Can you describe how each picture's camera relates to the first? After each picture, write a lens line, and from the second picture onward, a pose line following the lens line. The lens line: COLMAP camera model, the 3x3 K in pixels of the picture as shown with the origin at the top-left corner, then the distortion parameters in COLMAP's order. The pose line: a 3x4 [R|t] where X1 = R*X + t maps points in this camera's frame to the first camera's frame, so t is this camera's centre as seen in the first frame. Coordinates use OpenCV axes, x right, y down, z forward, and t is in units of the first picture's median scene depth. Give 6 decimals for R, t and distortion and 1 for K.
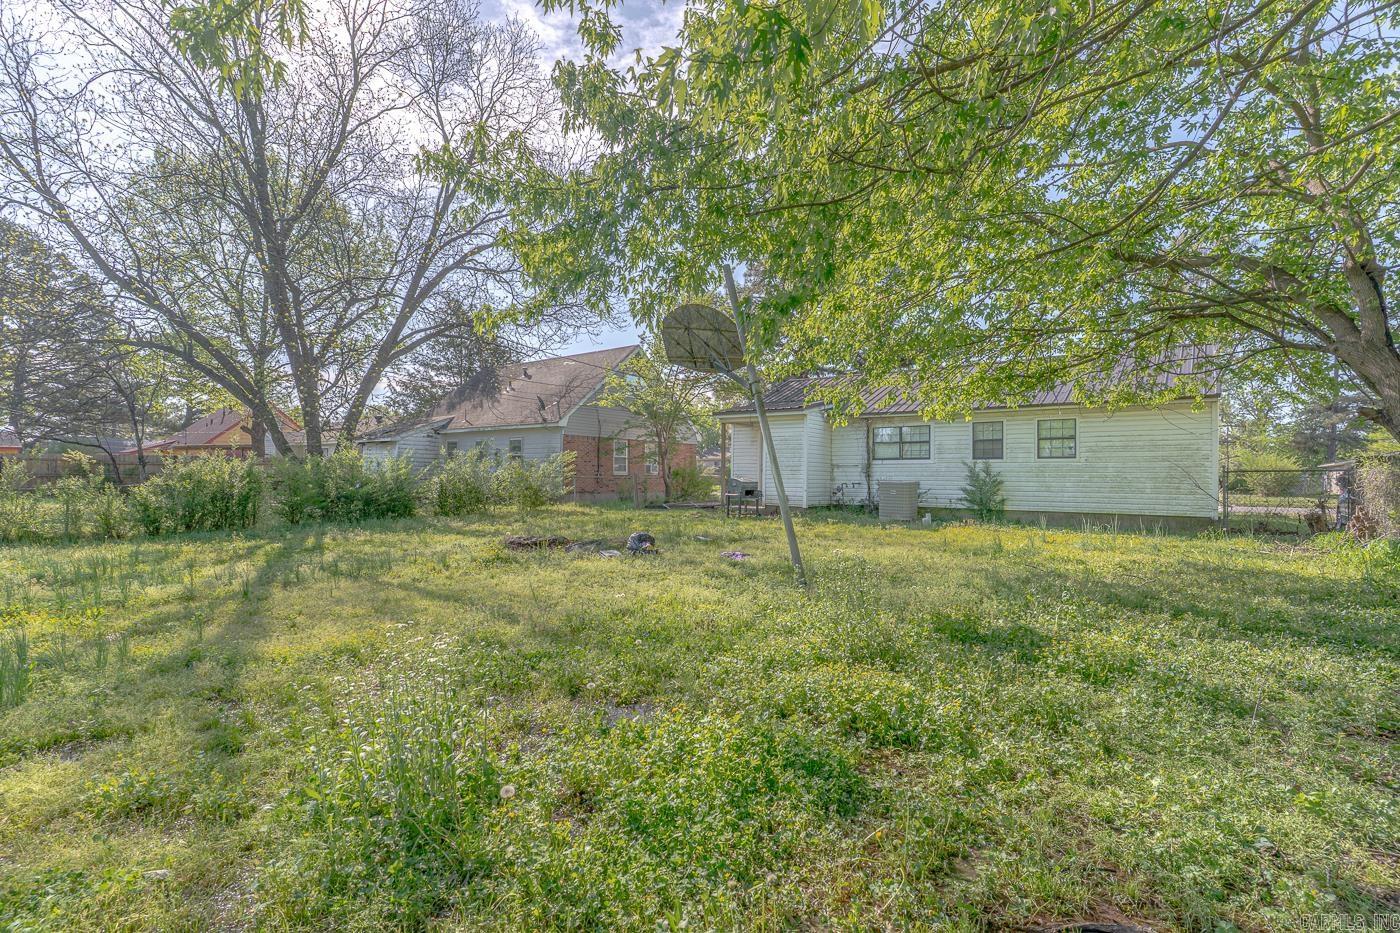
lens RADIAL K [[675.5, 0, 692.9], [0, 675.5, 460.4], [0, 0, 1]] dist [0.002768, -0.000069]
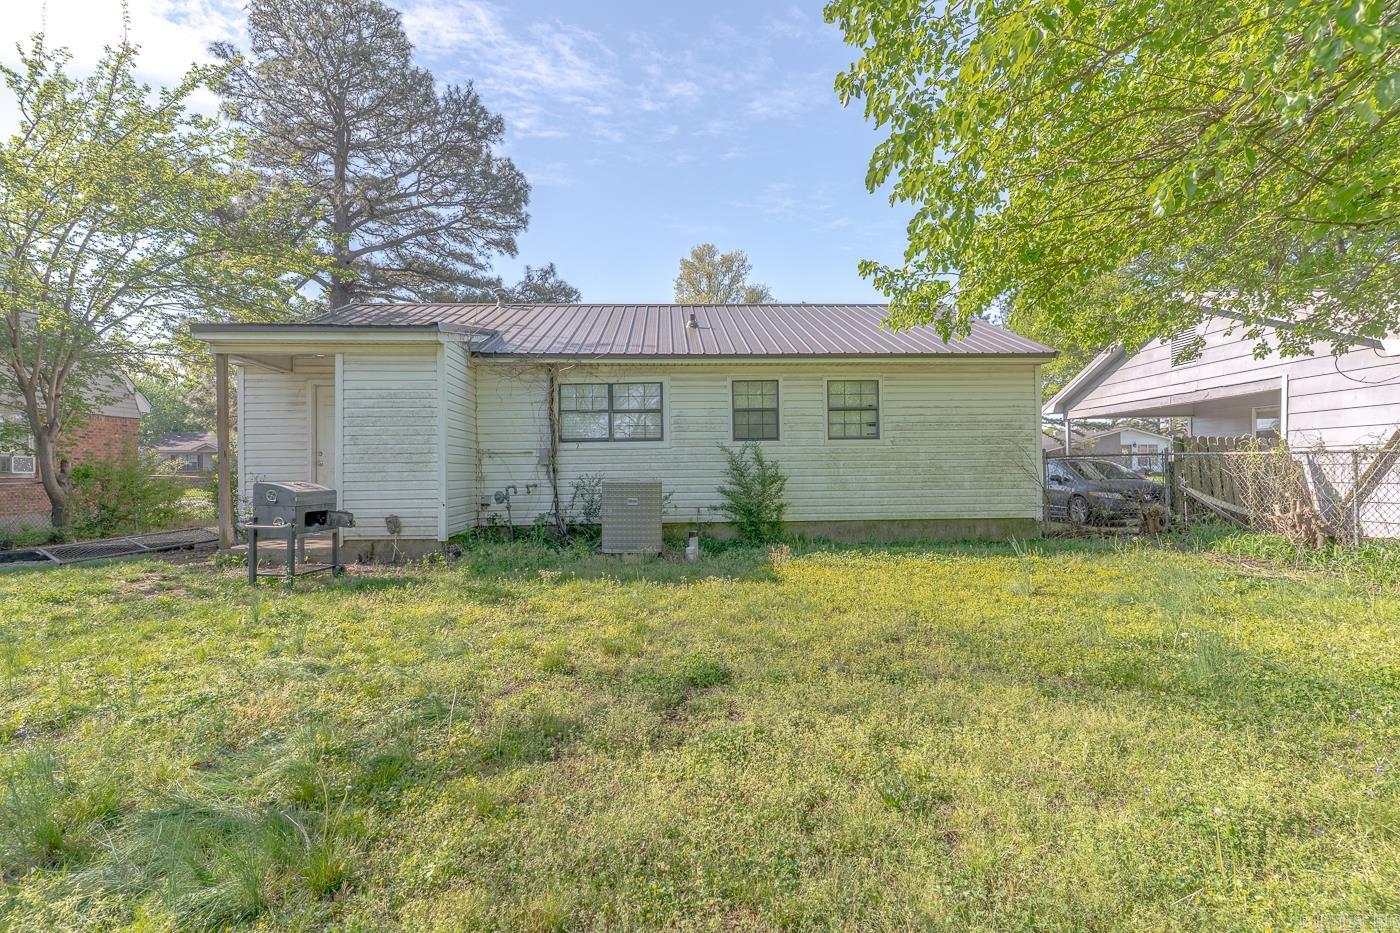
lens RADIAL K [[675.5, 0, 692.9], [0, 675.5, 460.4], [0, 0, 1]] dist [0.002768, -0.000069]
pose [[0.764118, -0.007982, 0.645027, -0.006170], [0.002076, 0.999949, 0.009914, 0.008996], [-0.645073, -0.006237, 0.764096, 0.520077]]
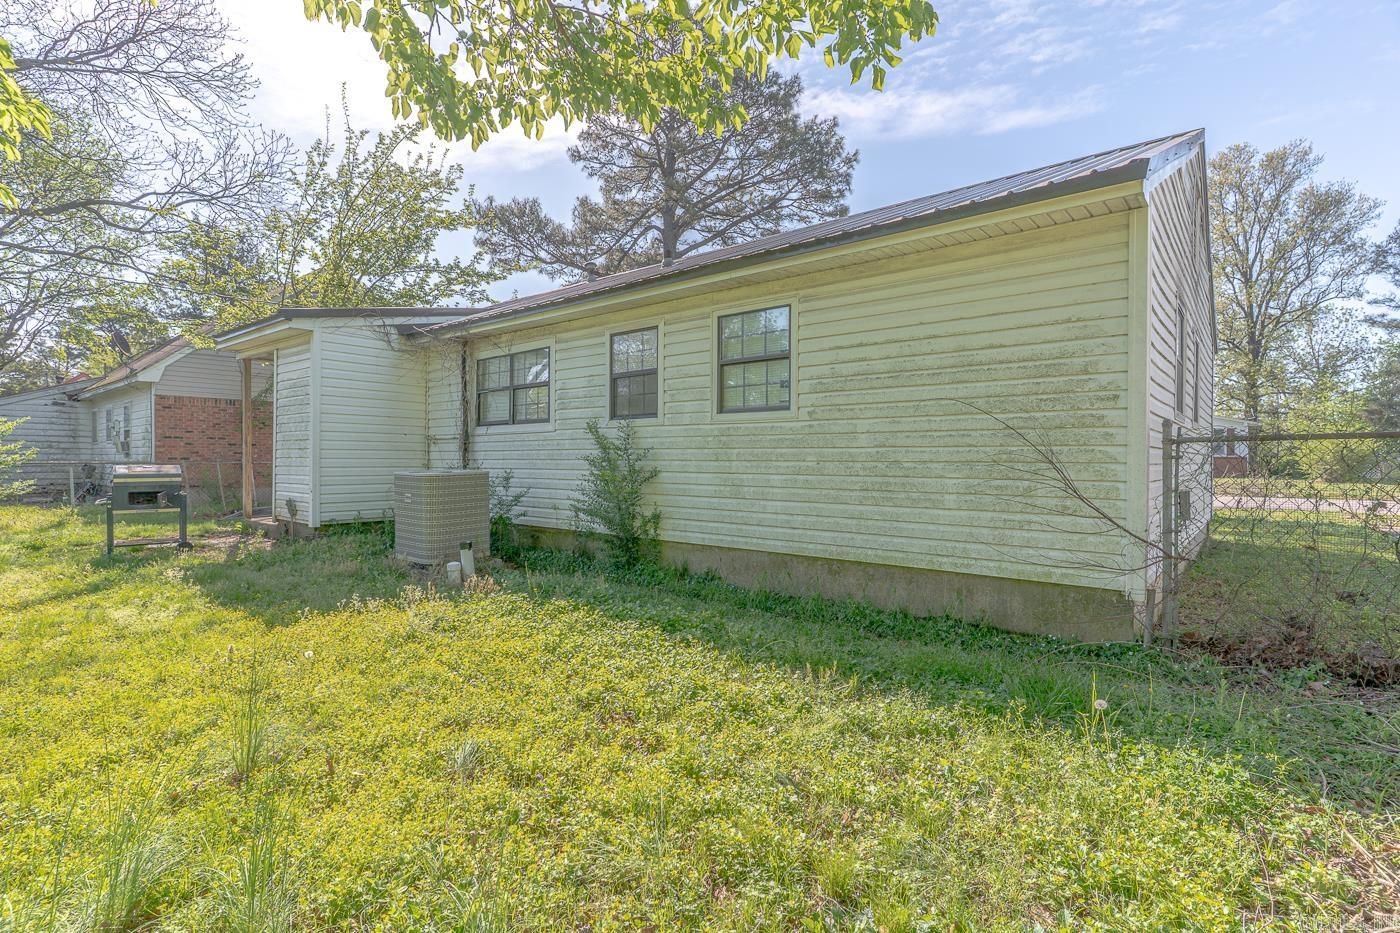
lens RADIAL K [[675.5, 0, 692.9], [0, 675.5, 460.4], [0, 0, 1]] dist [0.002768, -0.000069]
pose [[0.998681, -0.004001, -0.051195, 0.455149], [0.005275, 0.999679, 0.024775, 0.012703], [0.051079, -0.025012, 0.998381, 0.533242]]
